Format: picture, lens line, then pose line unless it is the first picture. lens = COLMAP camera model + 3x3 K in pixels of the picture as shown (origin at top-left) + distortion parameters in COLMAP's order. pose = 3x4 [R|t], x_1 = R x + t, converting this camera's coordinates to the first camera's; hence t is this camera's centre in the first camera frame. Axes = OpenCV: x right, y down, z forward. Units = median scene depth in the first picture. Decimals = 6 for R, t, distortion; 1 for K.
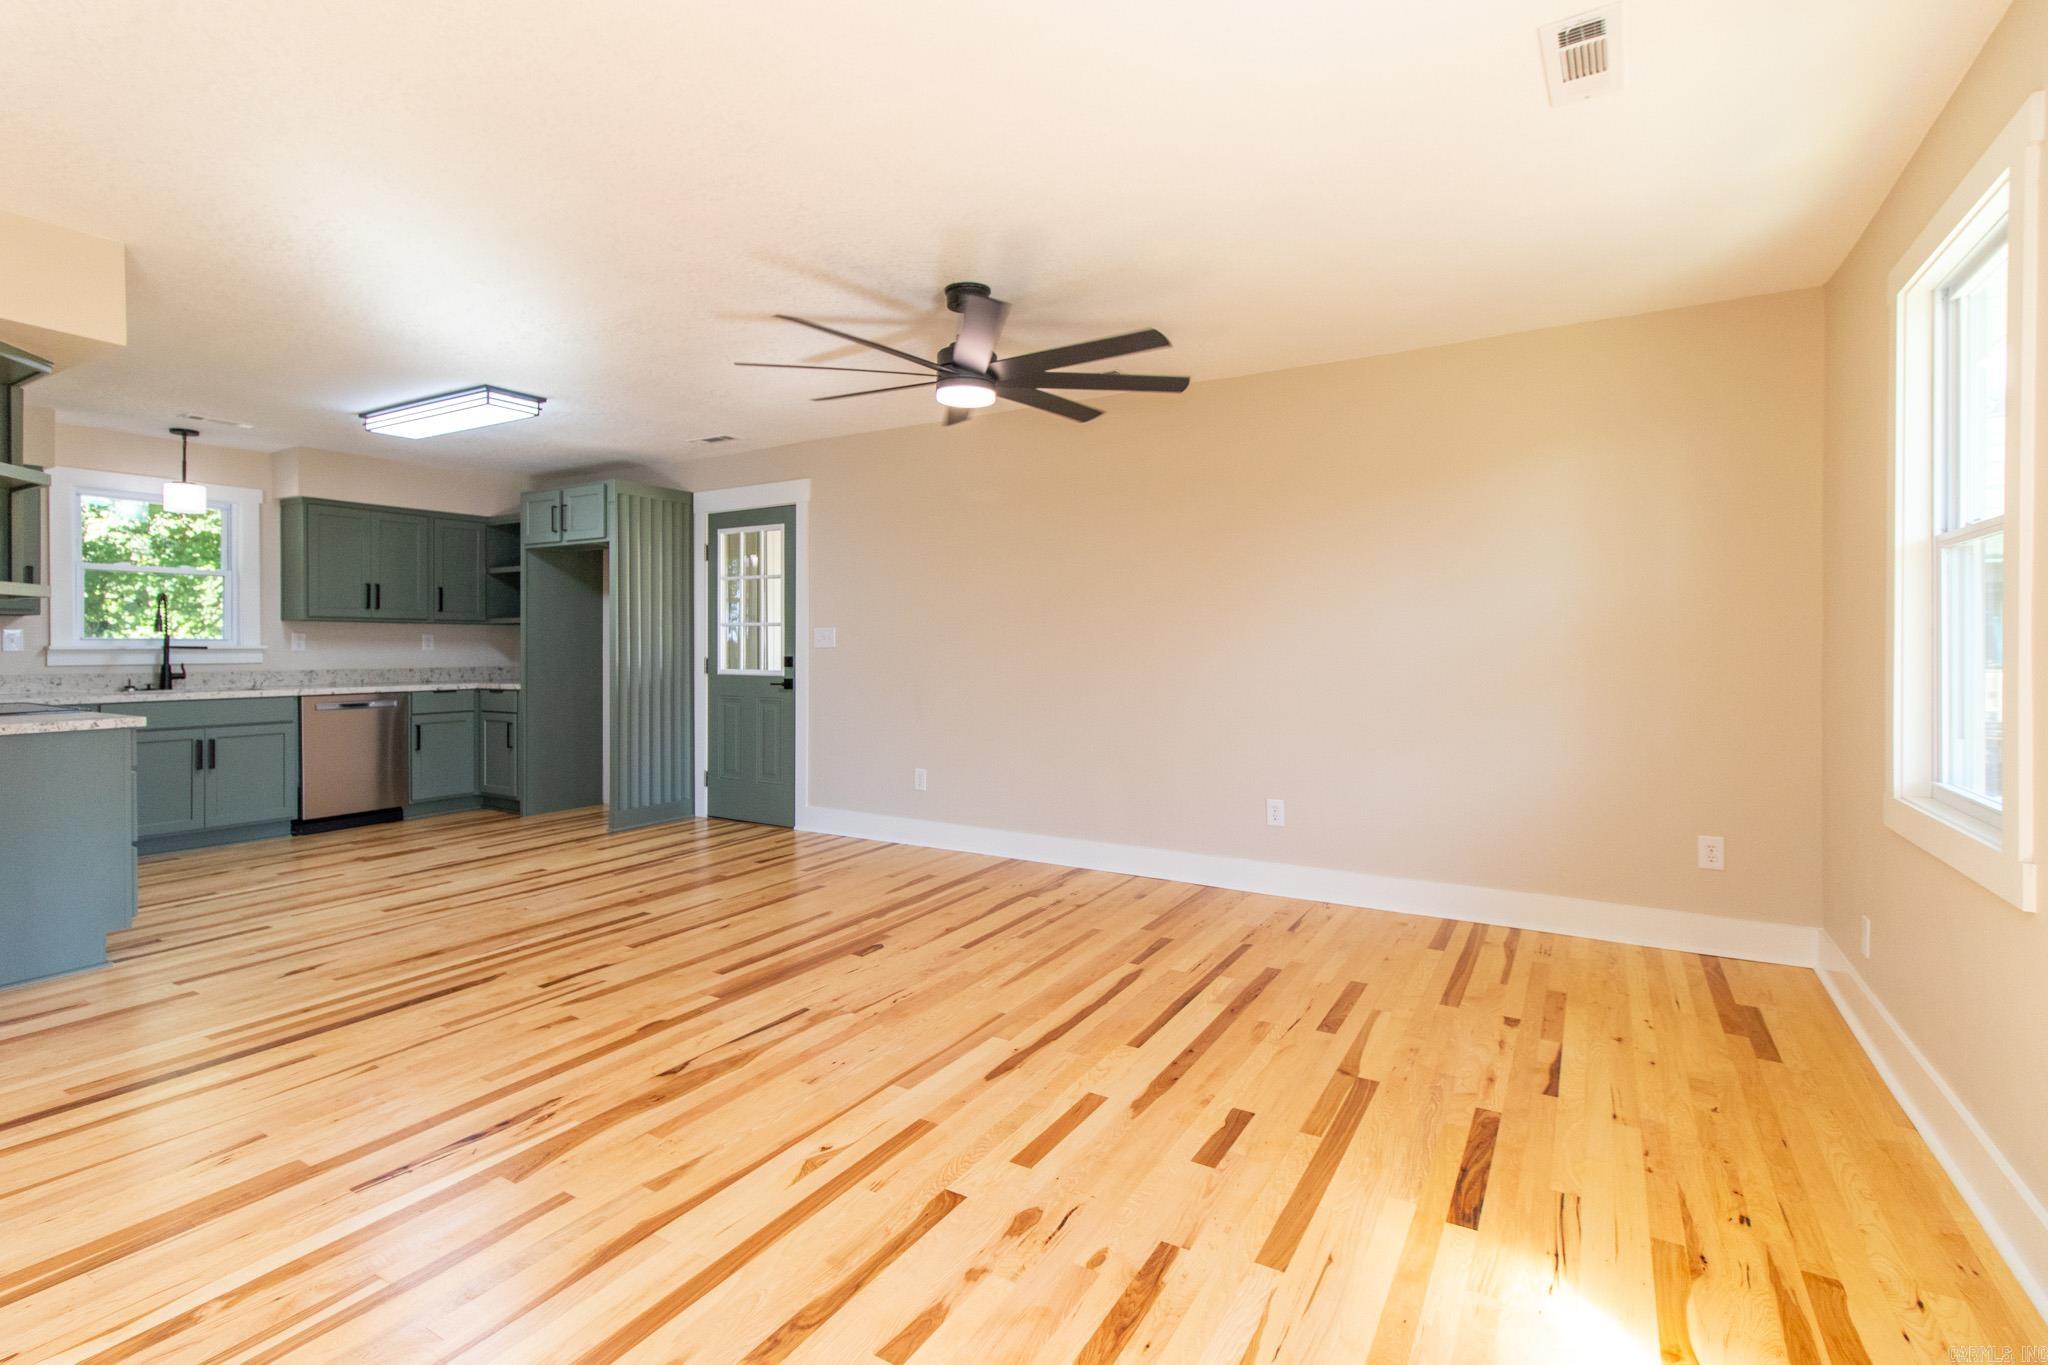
lens RADIAL K [[991.1, 0, 941.3], [0, 991.1, 649.6], [0, 0, 1]] dist [0.003021, 0.000887]
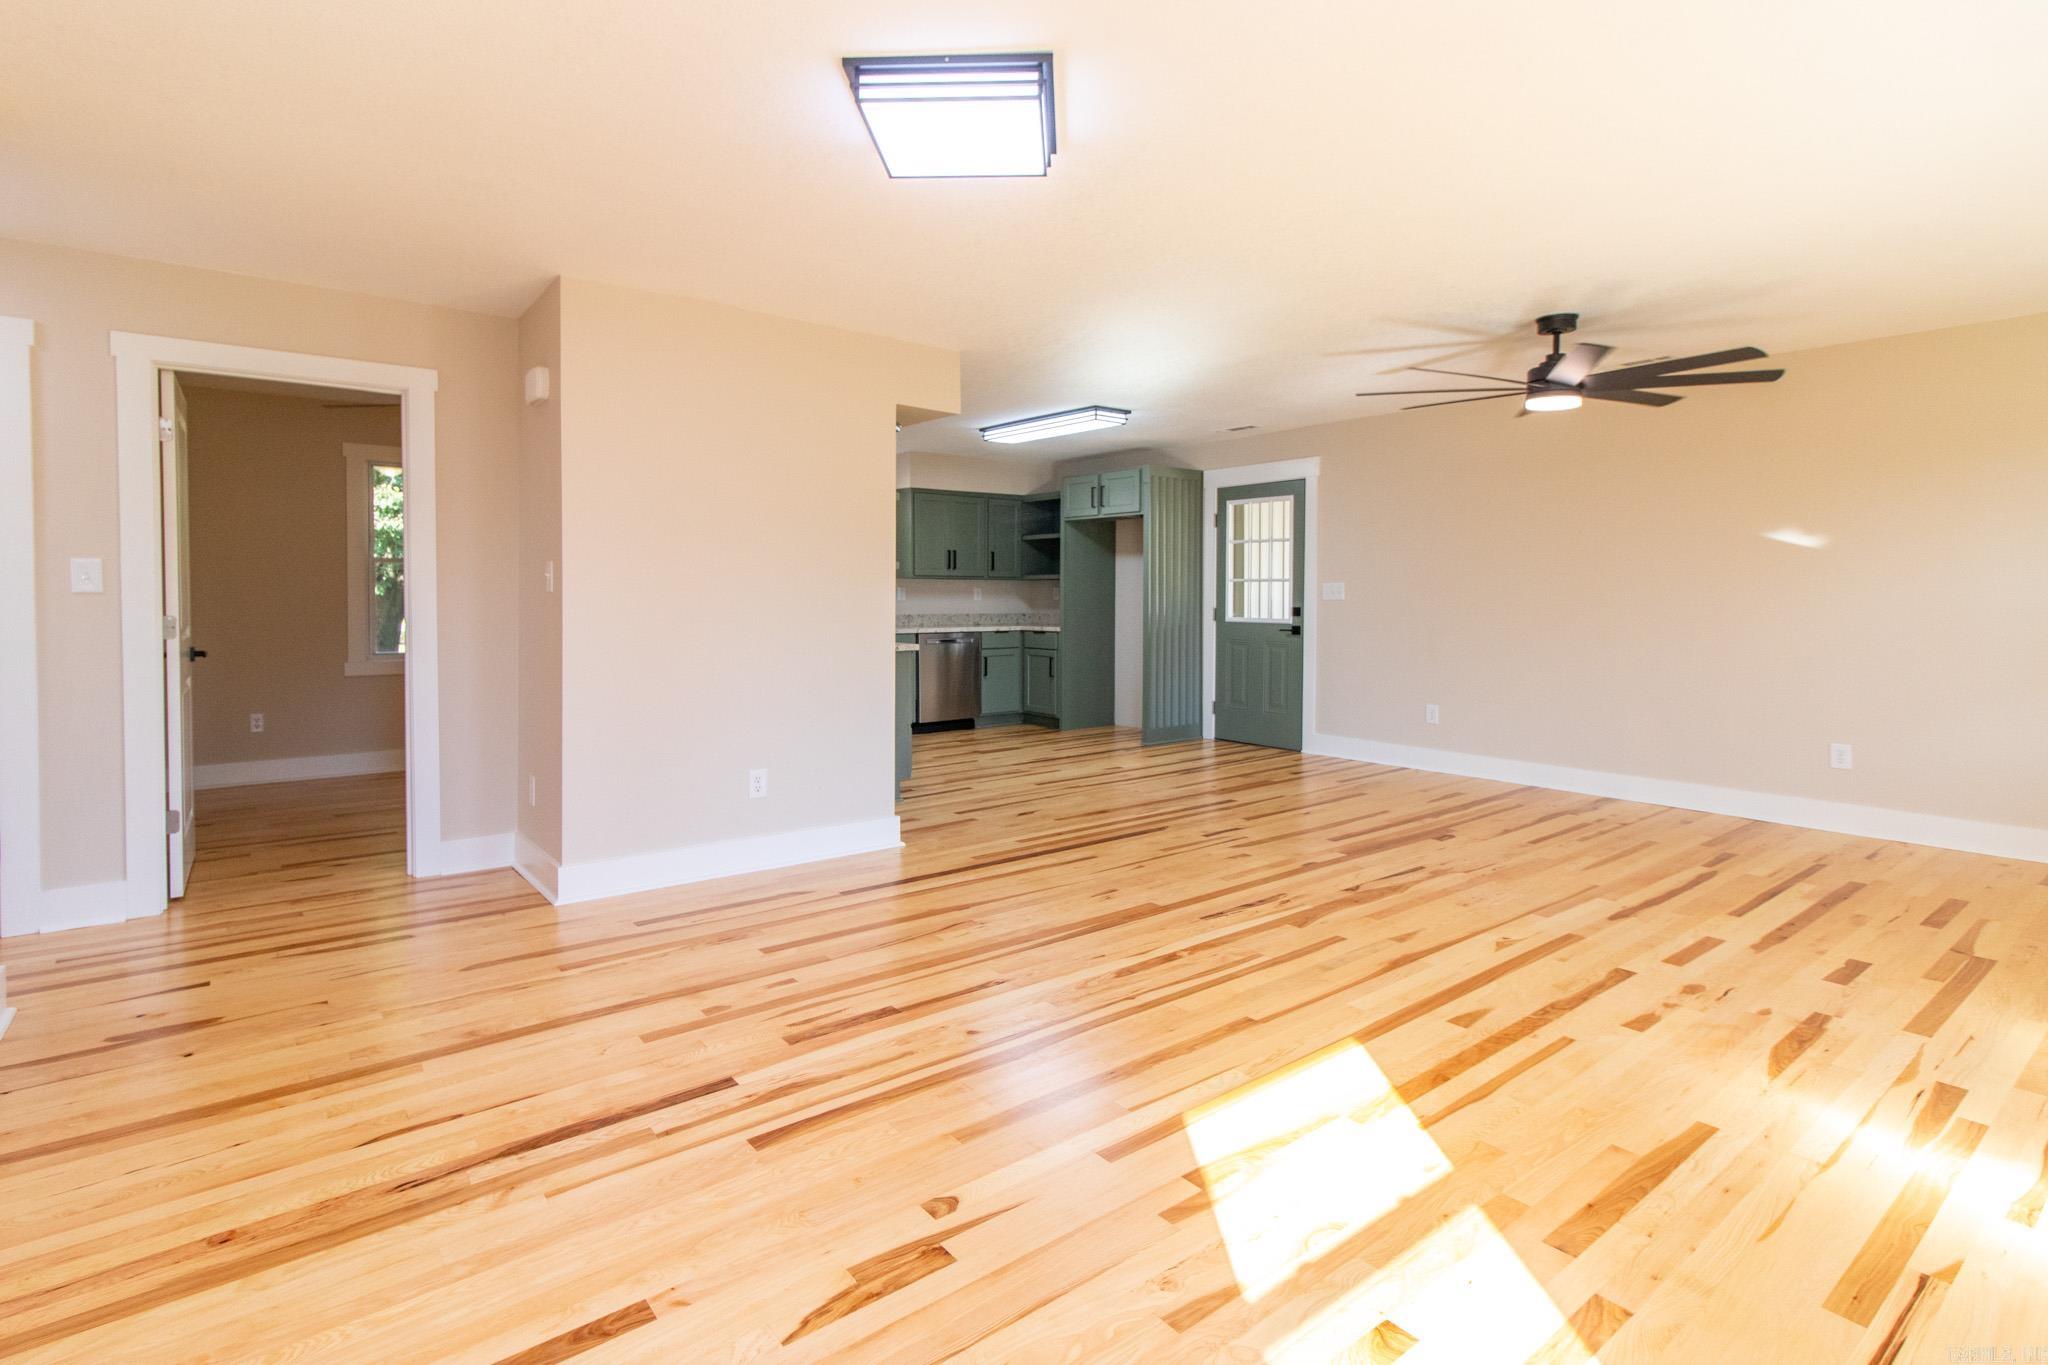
lens RADIAL K [[966.0, 0, 919.4], [0, 966.0, 609.4], [0, 0, 1]] dist [0.001443, -0.000327]
pose [[0.928936, 0.007078, -0.370174, -0.147323], [-0.002921, 0.999926, 0.011790, -0.002476], [0.370230, -0.009871, 0.928888, -0.246658]]
